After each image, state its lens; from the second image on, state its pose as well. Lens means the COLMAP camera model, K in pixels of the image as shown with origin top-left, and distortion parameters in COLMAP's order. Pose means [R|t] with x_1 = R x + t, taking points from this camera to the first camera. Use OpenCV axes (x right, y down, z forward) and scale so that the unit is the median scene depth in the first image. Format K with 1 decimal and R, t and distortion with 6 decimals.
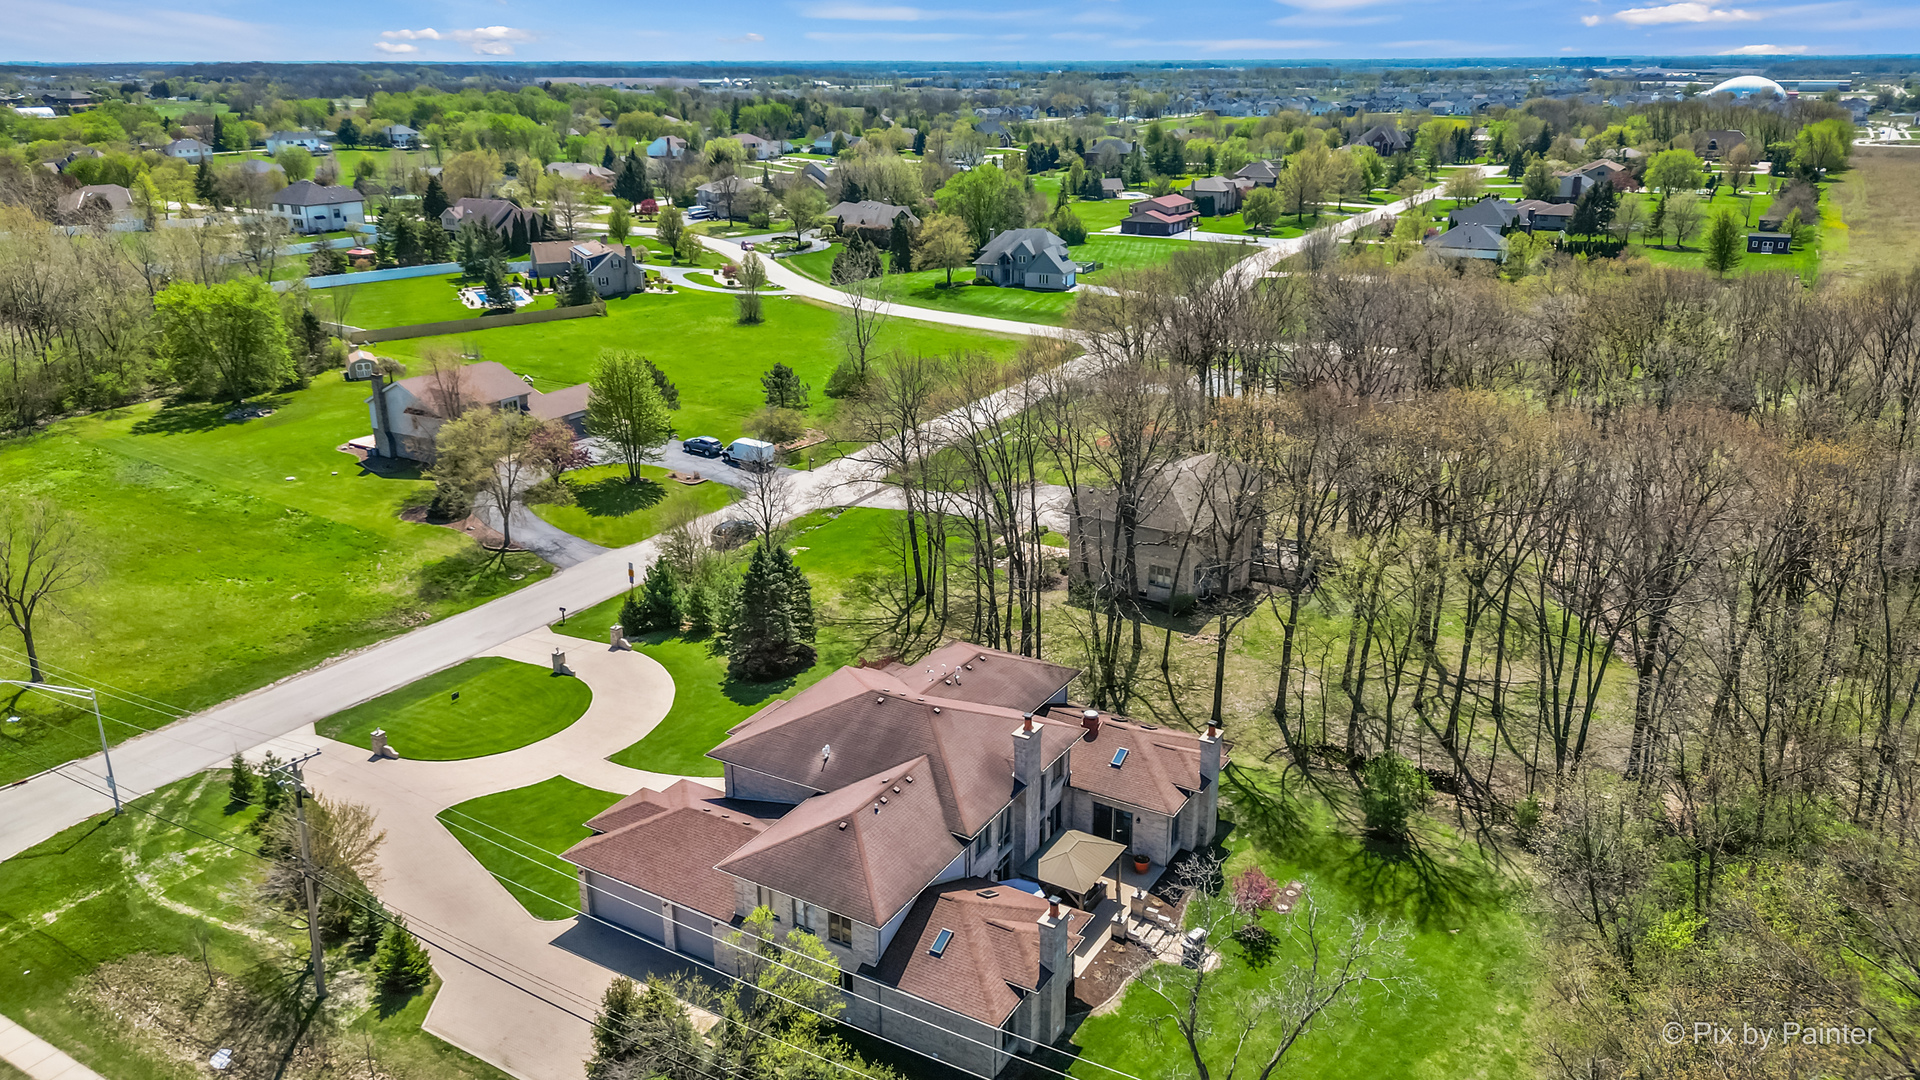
lens RADIAL K [[1349.9, 0, 959.6], [0, 1349.9, 527.3], [0, 0, 1]] dist [0.089680, -0.097535]
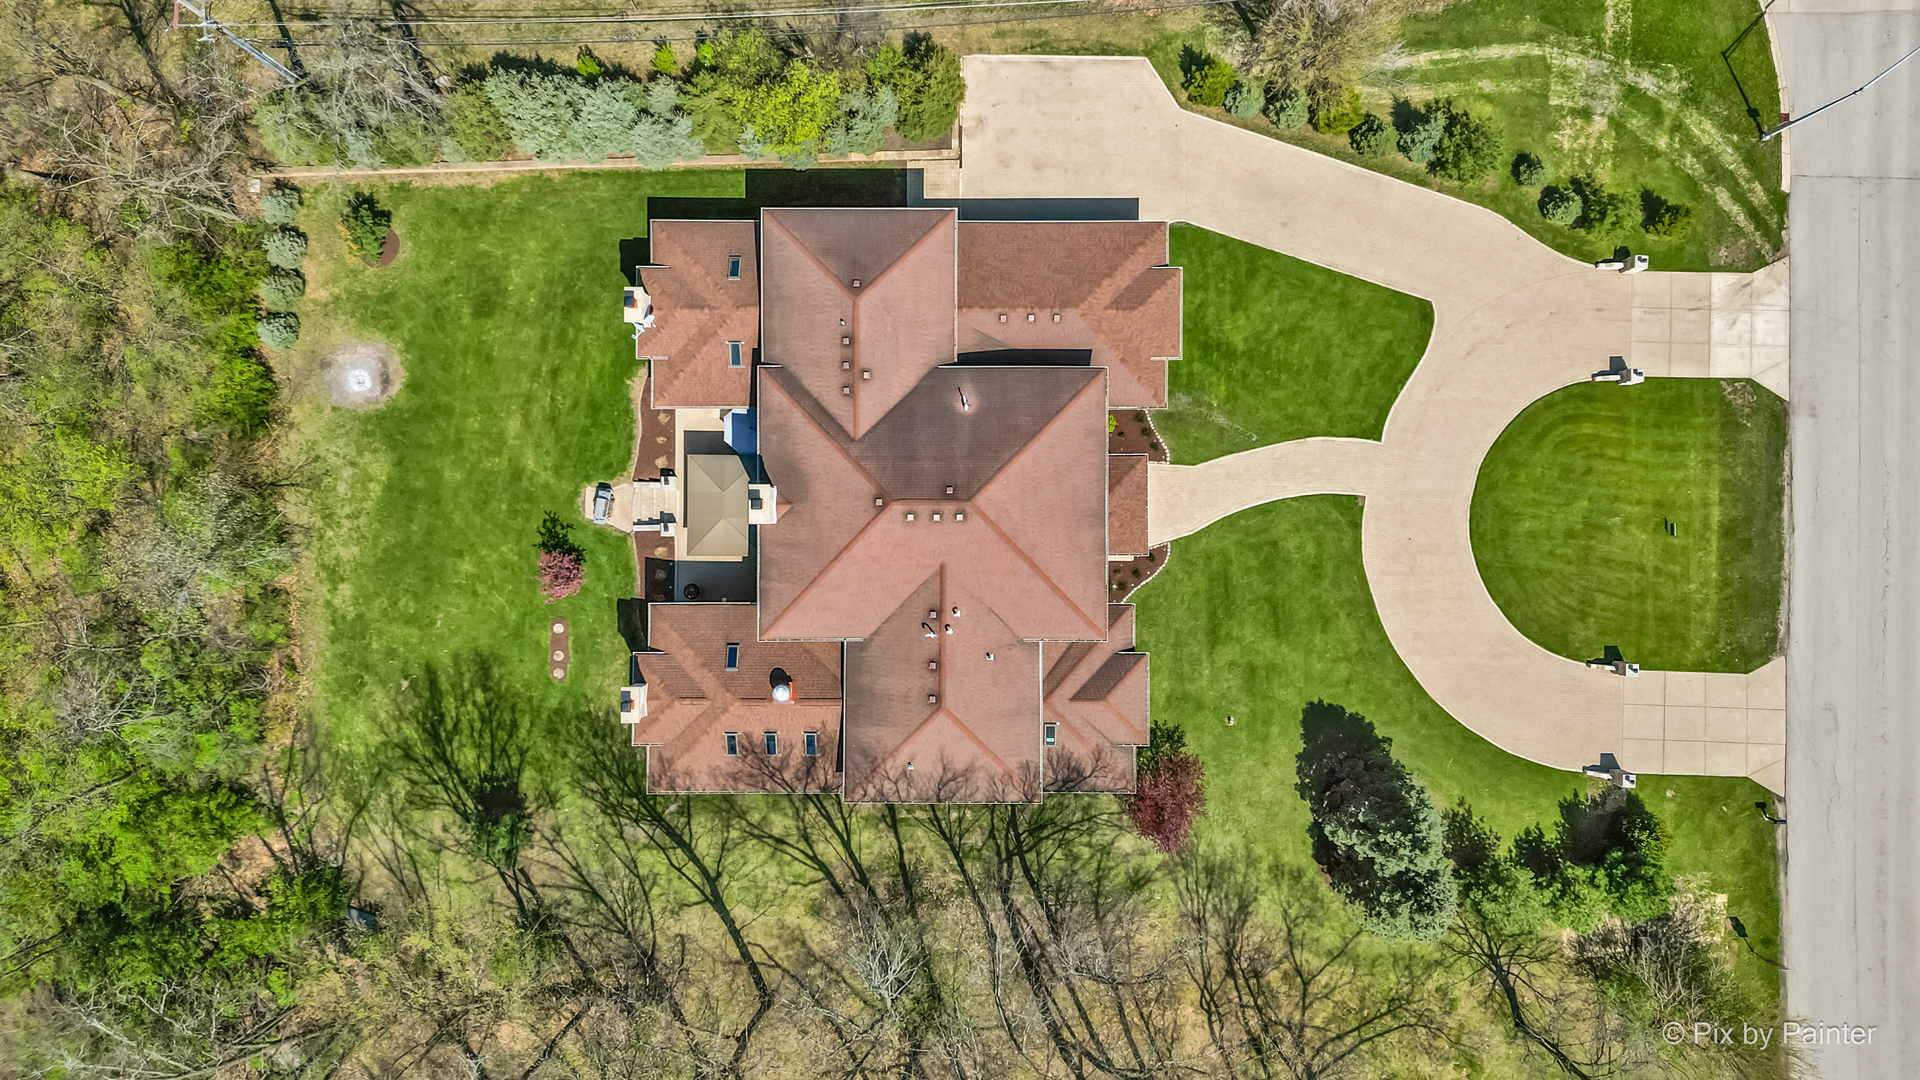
lens RADIAL K [[1349.9, 0, 959.6], [0, 1349.9, 527.3], [0, 0, 1]] dist [0.089680, -0.097535]
pose [[-0.858083, 0.512967, 0.023625, -0.050464], [-0.147238, -0.289853, 0.945678, -0.486466], [0.491949, 0.807992, 0.324246, 0.525825]]
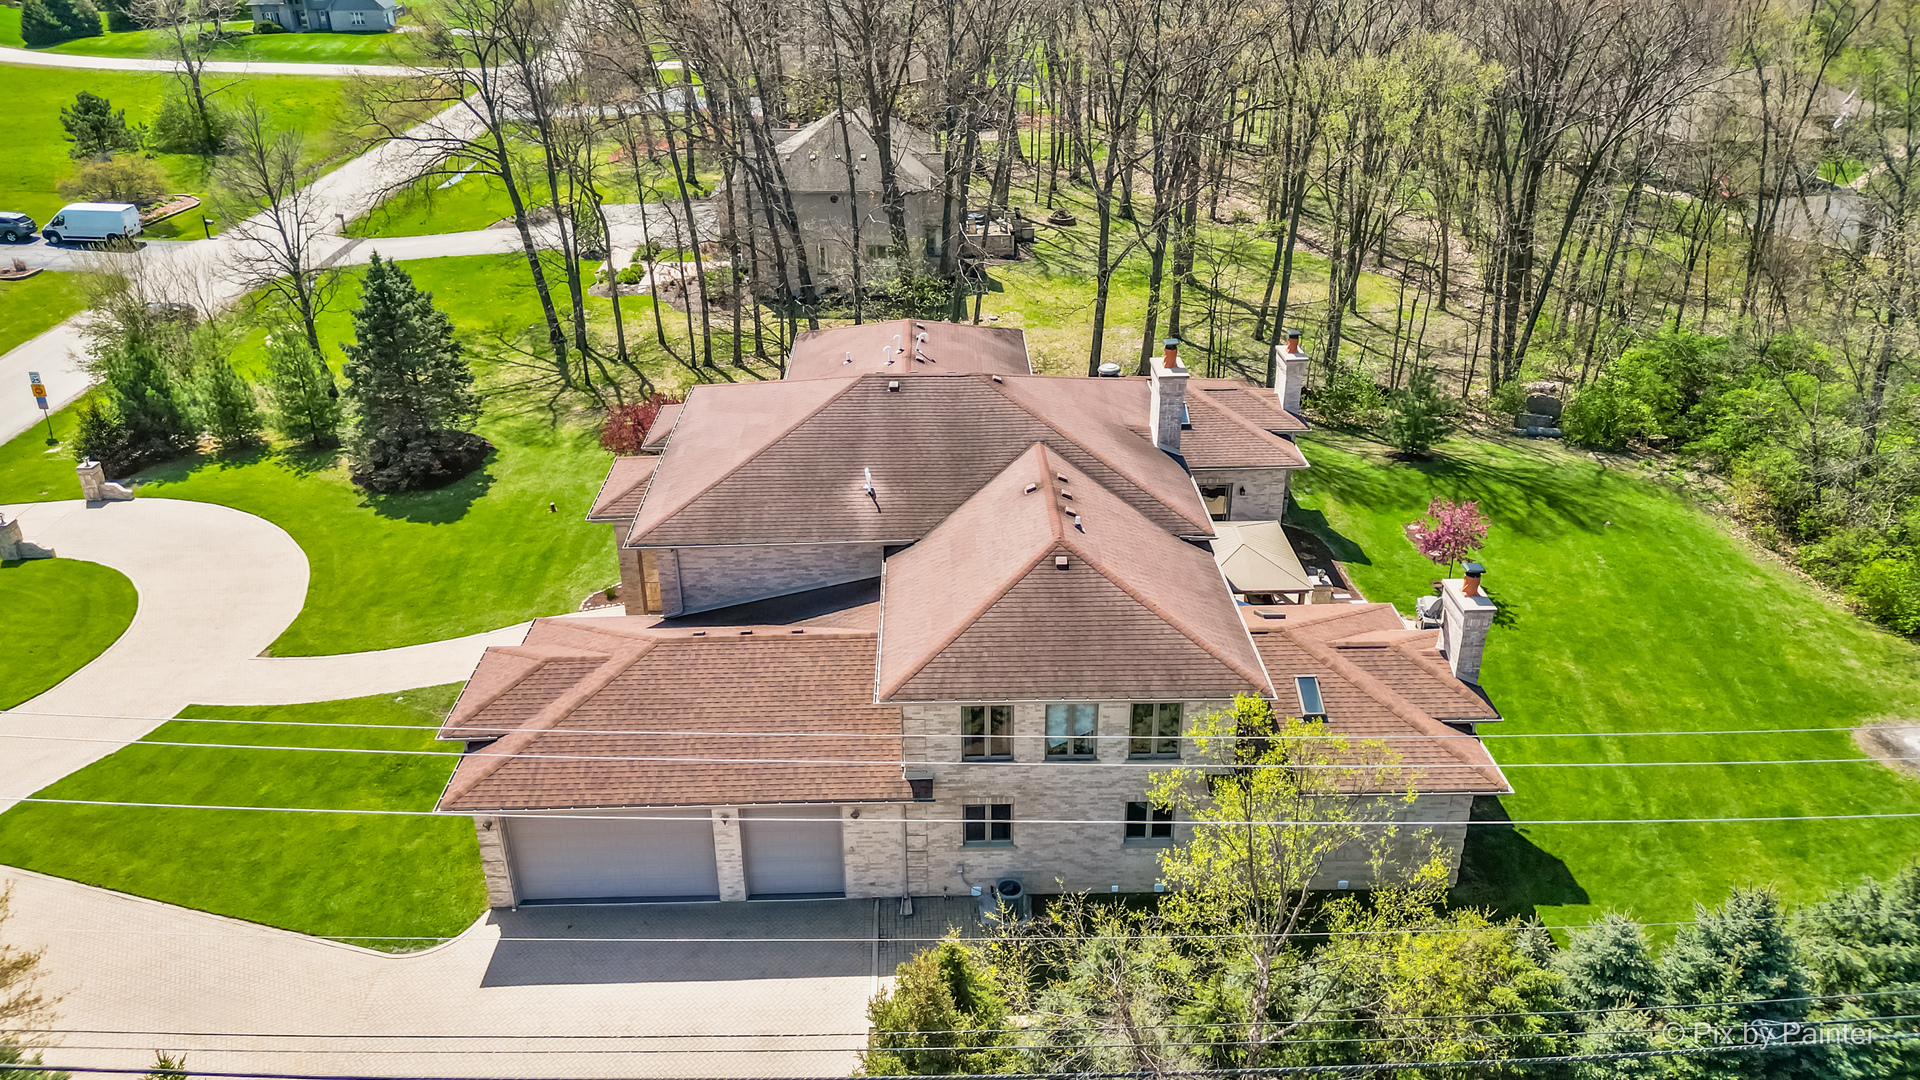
lens RADIAL K [[1349.9, 0, 959.6], [0, 1349.9, 527.3], [0, 0, 1]] dist [0.089680, -0.097535]
pose [[0.846124, -0.230861, 0.480393, -0.231253], [0.170444, 0.971195, 0.166518, 0.066186], [-0.504998, -0.059015, 0.861101, 0.340073]]
